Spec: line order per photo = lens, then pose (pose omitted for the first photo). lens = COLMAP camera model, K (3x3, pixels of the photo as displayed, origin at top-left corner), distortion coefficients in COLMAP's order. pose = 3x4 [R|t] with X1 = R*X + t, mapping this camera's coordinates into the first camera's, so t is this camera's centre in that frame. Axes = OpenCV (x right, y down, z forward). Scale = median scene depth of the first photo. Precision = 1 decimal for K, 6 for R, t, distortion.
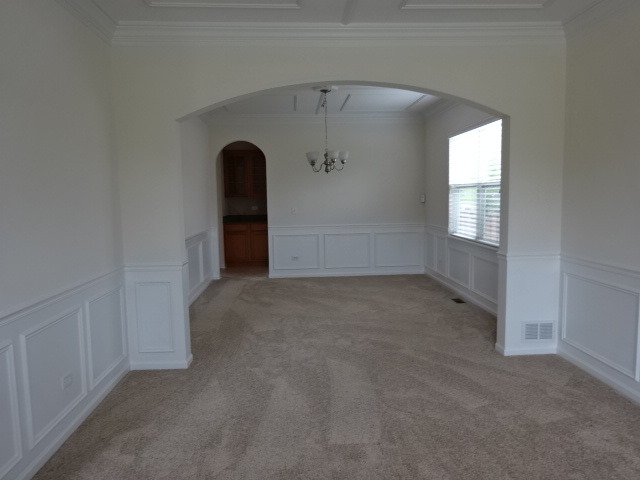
lens RADIAL K [[471.5, 0, 320.0], [0, 471.5, 240.0], [0, 0, 1]] dist [0.002284, -0.006199]
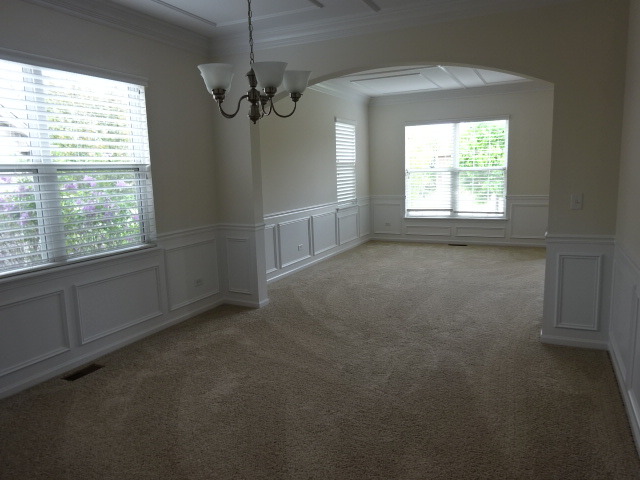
lens RADIAL K [[471.5, 0, 320.0], [0, 471.5, 240.0], [0, 0, 1]] dist [0.002284, -0.006199]
pose [[0.493399, -0.128098, 0.860319, -0.317327], [0.112843, 0.990164, 0.082715, -0.069468], [-0.862453, 0.056269, 0.503000, 0.756641]]
